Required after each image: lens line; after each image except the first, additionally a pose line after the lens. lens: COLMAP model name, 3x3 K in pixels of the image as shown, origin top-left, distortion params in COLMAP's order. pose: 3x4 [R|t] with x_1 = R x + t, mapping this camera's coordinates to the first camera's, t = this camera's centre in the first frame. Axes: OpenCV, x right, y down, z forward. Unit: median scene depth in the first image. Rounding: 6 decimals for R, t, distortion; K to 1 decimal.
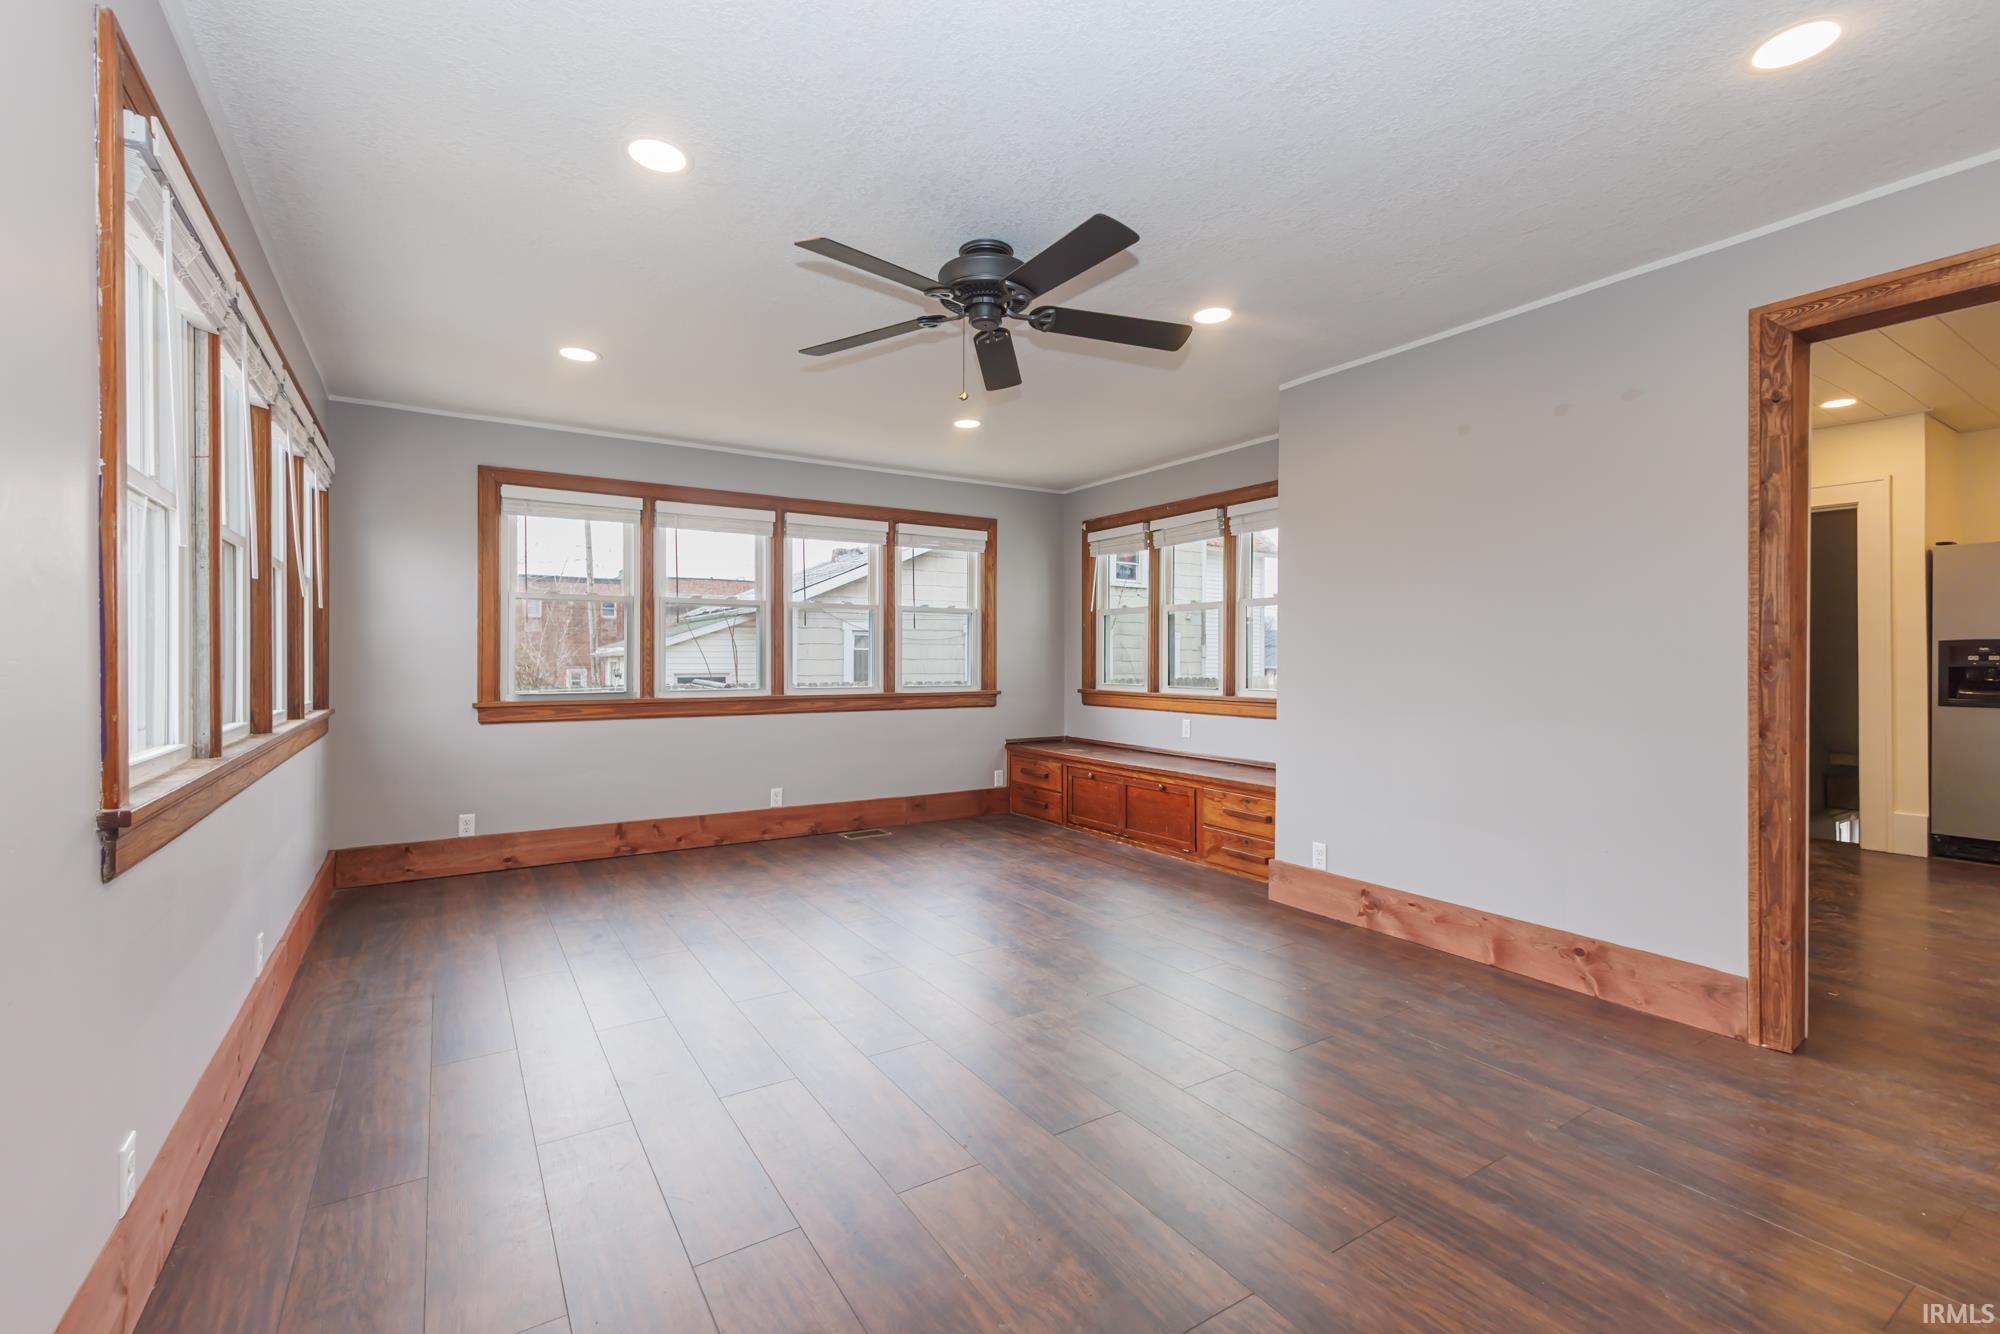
lens RADIAL K [[874.5, 0, 997.3], [0, 874.5, 658.4], [0, 0, 1]] dist [0.014428, -0.001204]
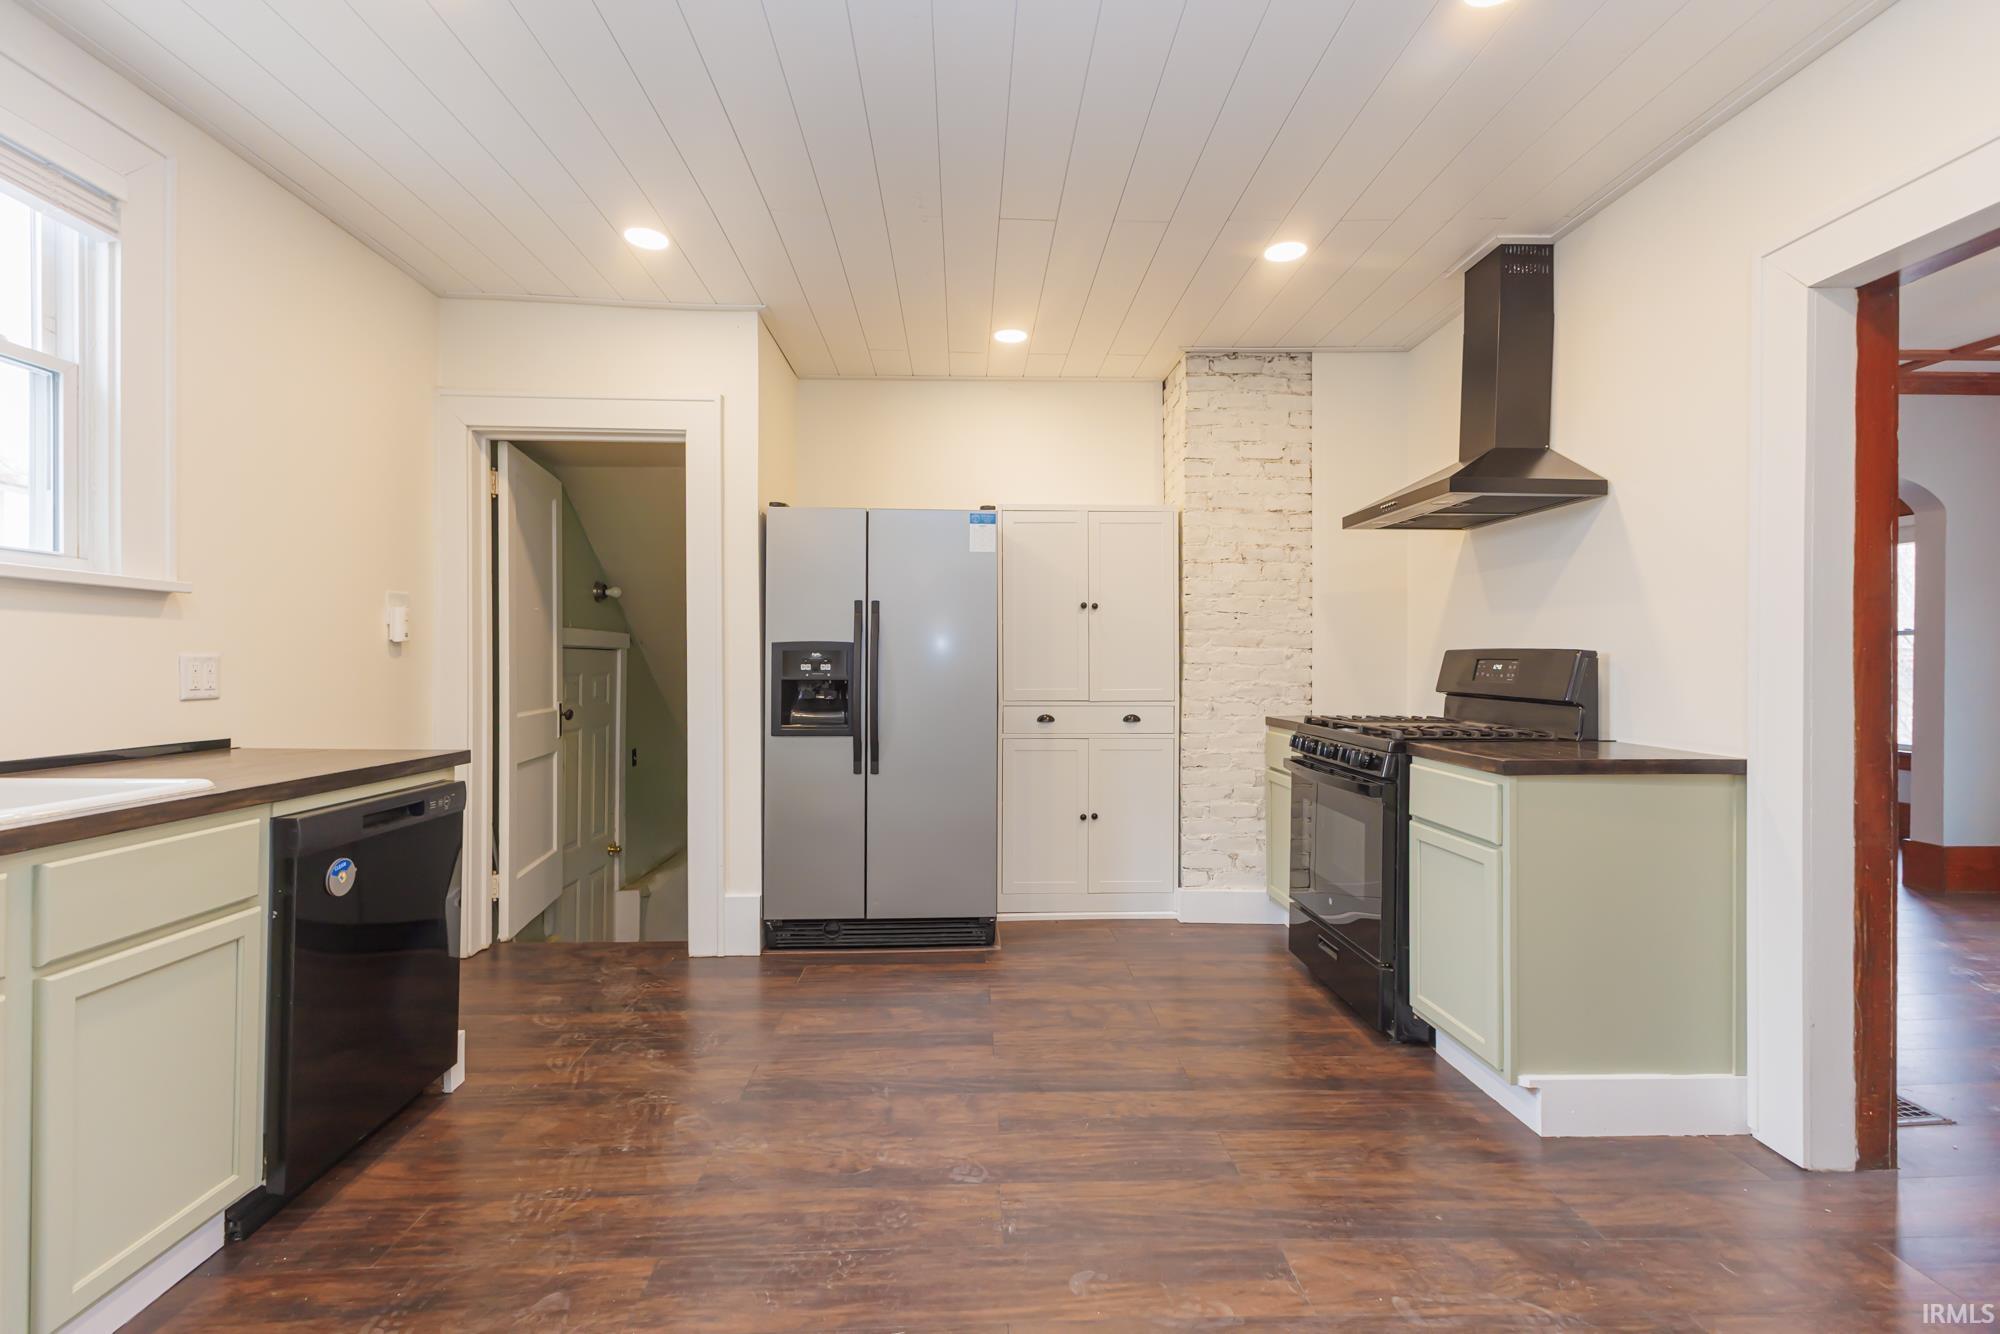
lens RADIAL K [[874.5, 0, 1009.0], [0, 874.5, 666.7], [0, 0, 1]] dist [0.014428, -0.001204]
pose [[0.499233, -0.000486, 0.866468, 0.559521], [-0.001714, 0.999997, 0.001548, -0.002621], [-0.866466, -0.002258, 0.499231, 0.497093]]
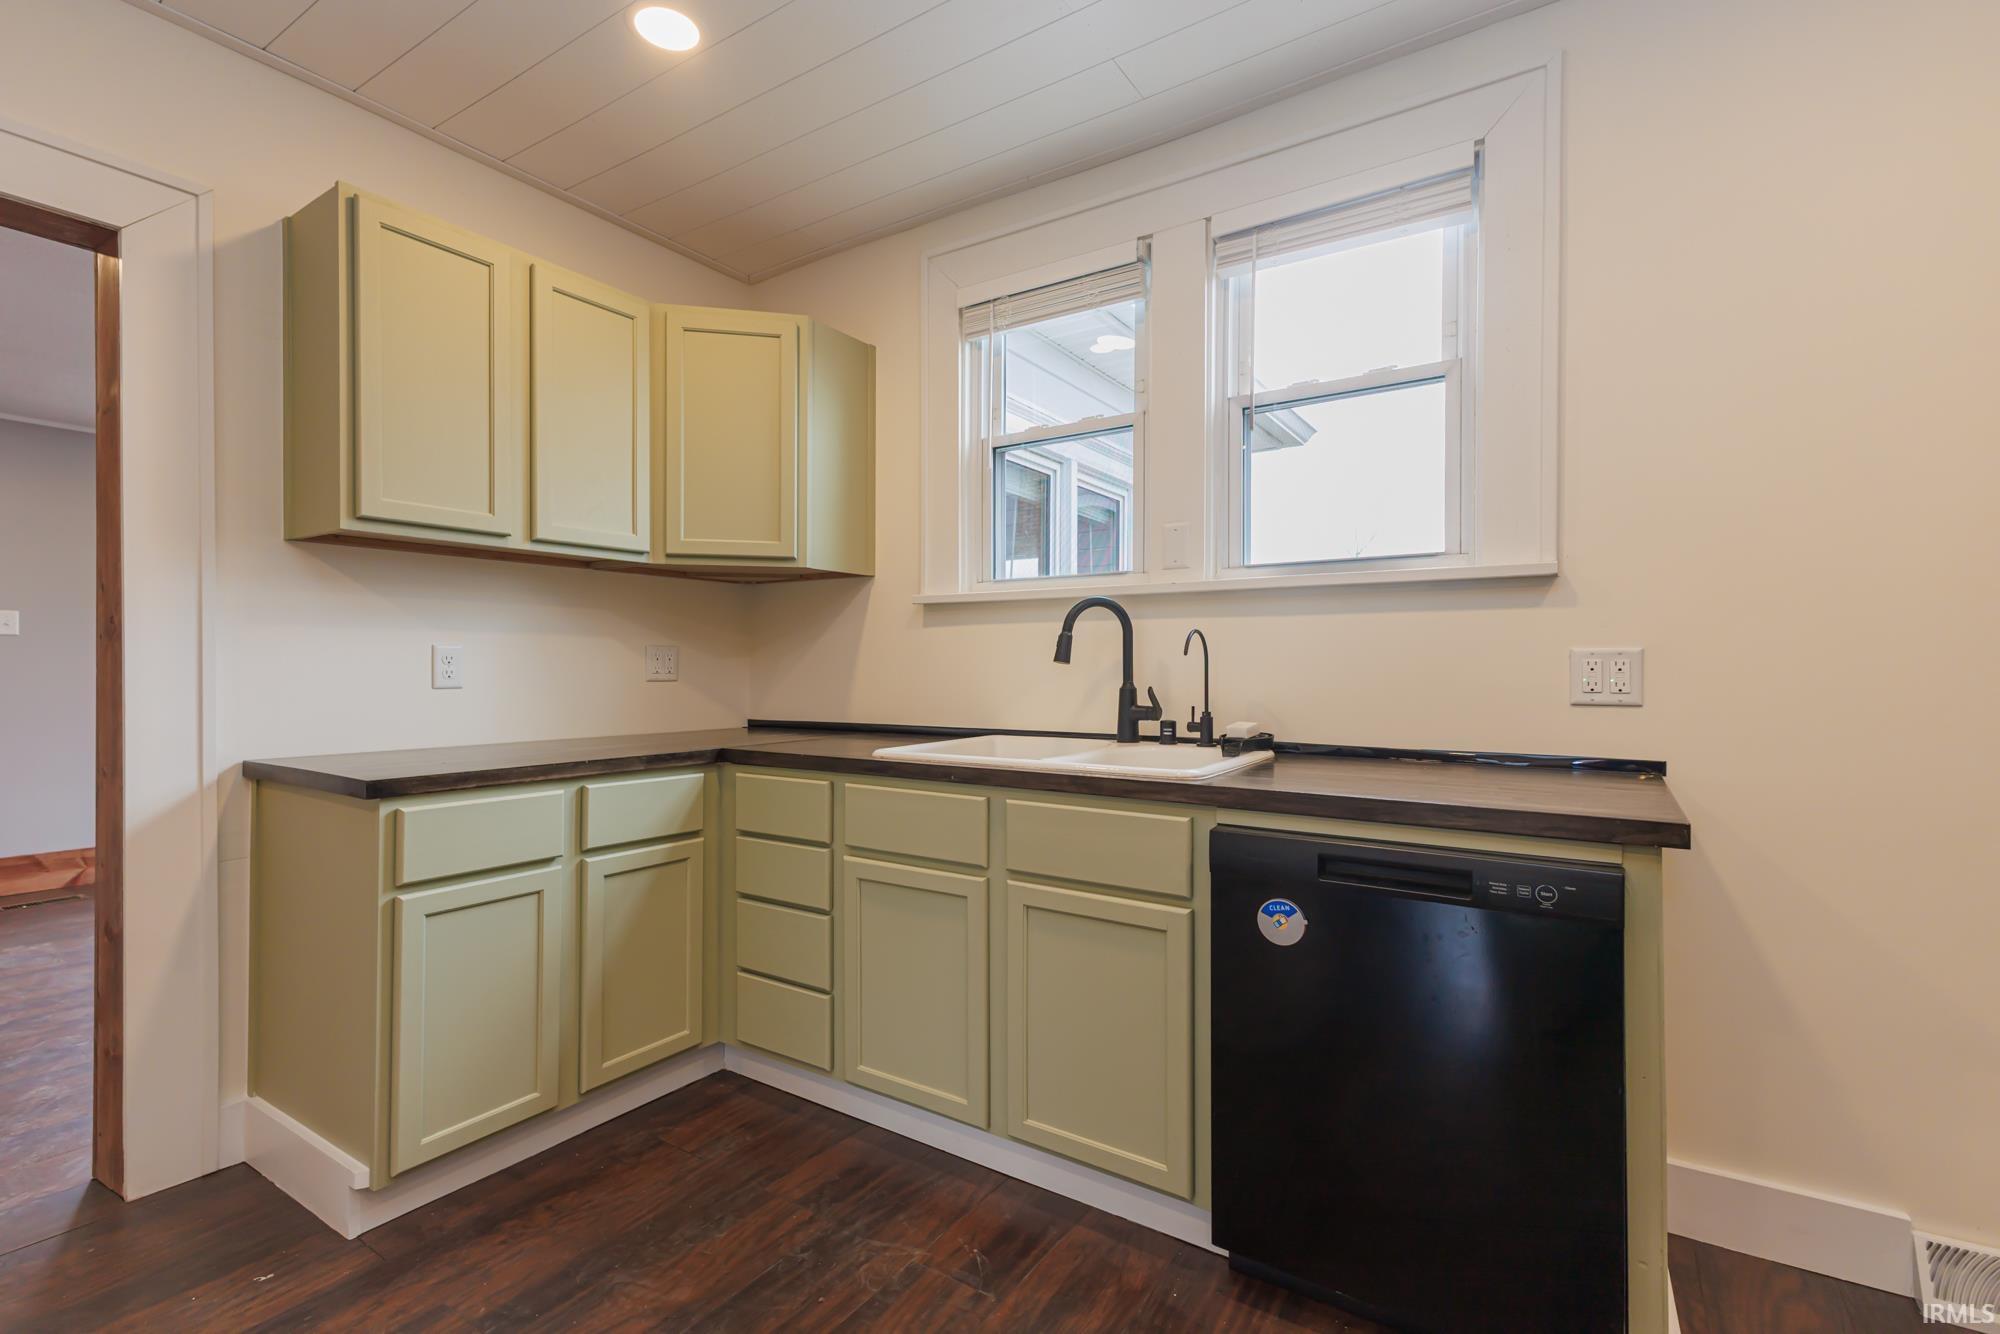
lens RADIAL K [[874.5, 0, 1004.7], [0, 874.5, 657.2], [0, 0, 1]] dist [0.014428, -0.001204]
pose [[0.427628, -0.008948, -0.903911, 1.082910], [-0.000822, 0.999947, -0.010288, 0.000692], [0.903955, 0.005143, 0.427598, 0.771395]]
